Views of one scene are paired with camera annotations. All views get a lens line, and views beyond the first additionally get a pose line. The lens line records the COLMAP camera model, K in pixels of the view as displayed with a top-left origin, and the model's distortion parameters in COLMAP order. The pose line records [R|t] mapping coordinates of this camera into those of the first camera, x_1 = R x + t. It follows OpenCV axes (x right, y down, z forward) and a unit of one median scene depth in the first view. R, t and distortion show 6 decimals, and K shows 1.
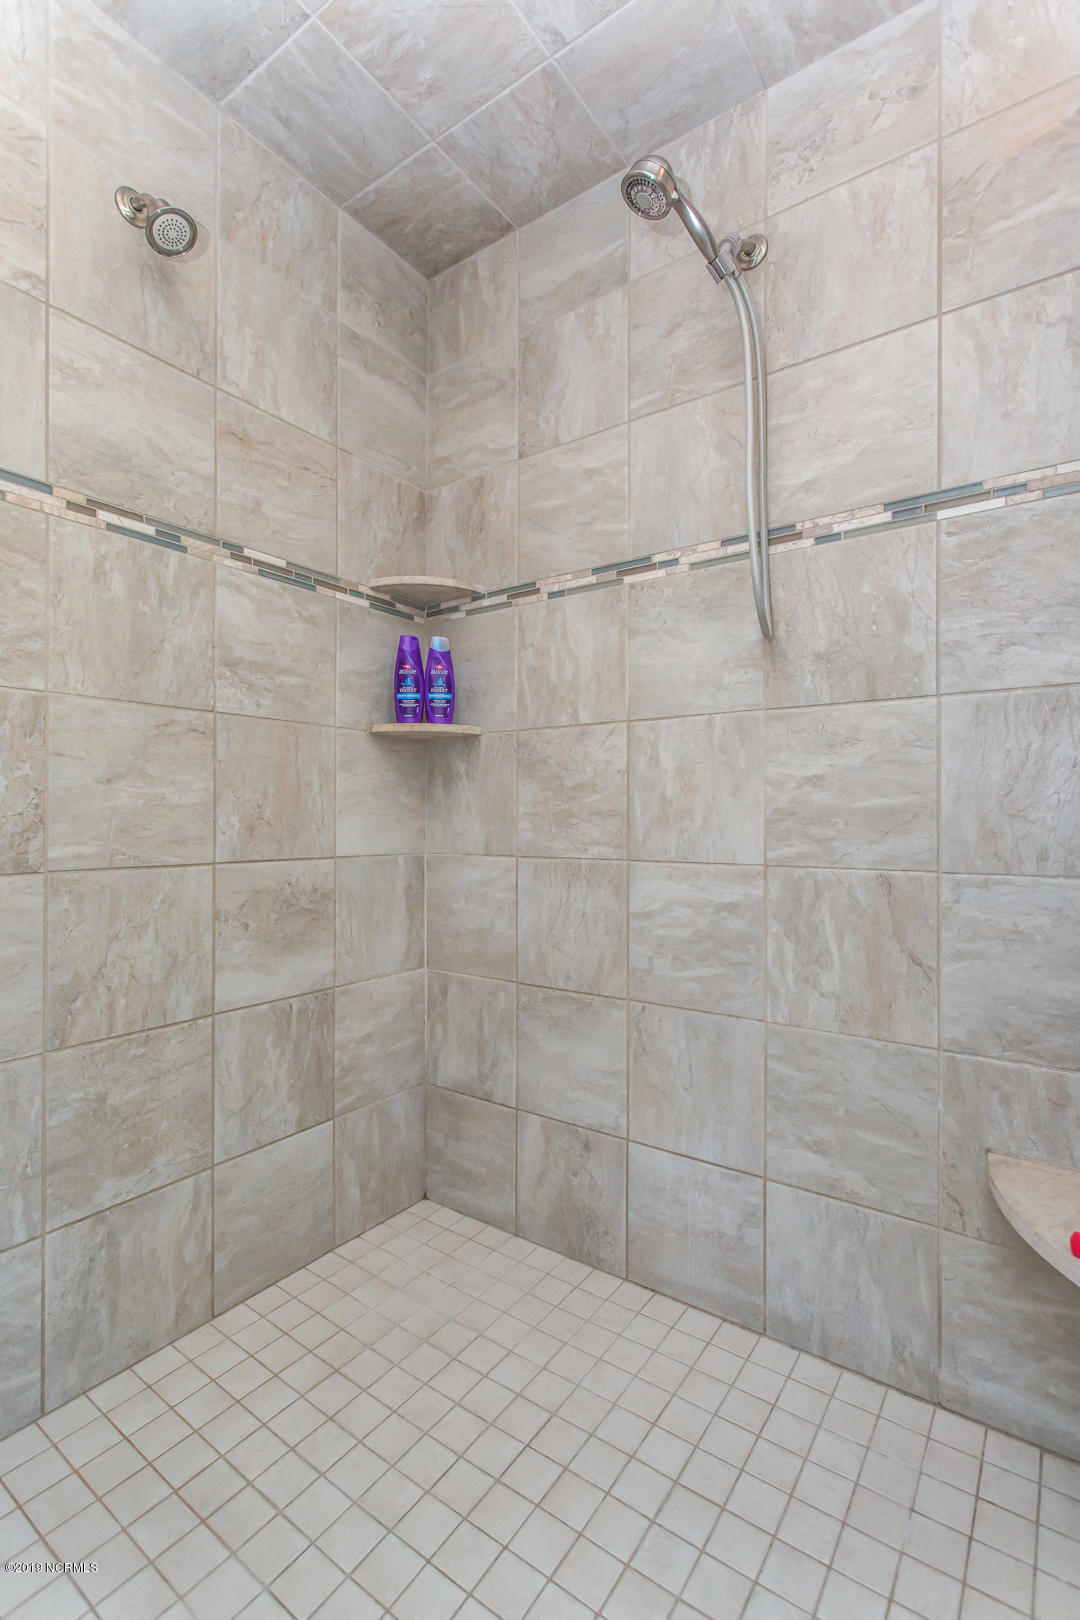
lens RADIAL K [[762.0, 0, 537.3], [0, 762.0, 813.2], [0, 0, 1]] dist [0.003860, 0.001307]
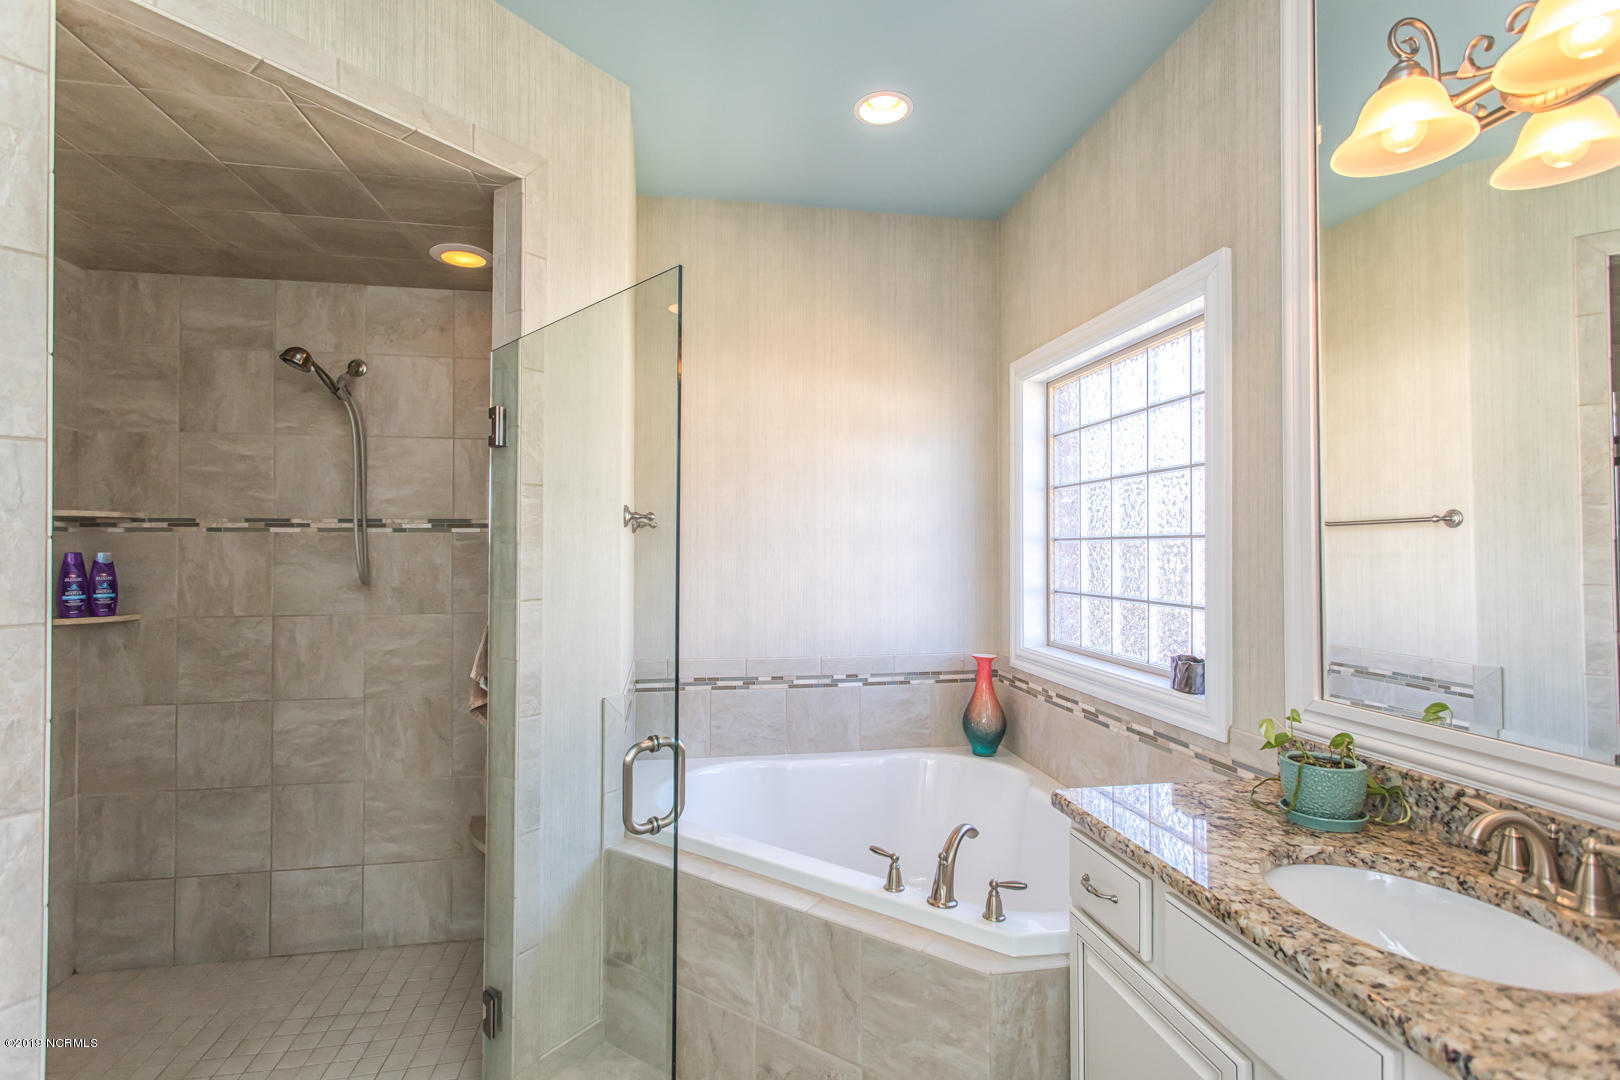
lens RADIAL K [[762.0, 0, 806.4], [0, 762.0, 539.6], [0, 0, 1]] dist [0.003860, 0.001307]
pose [[0.705565, 0.004050, 0.708633, -0.238704], [-0.002306, 0.999991, -0.003418, -0.283853], [-0.708641, 0.000778, 0.705569, -0.984399]]
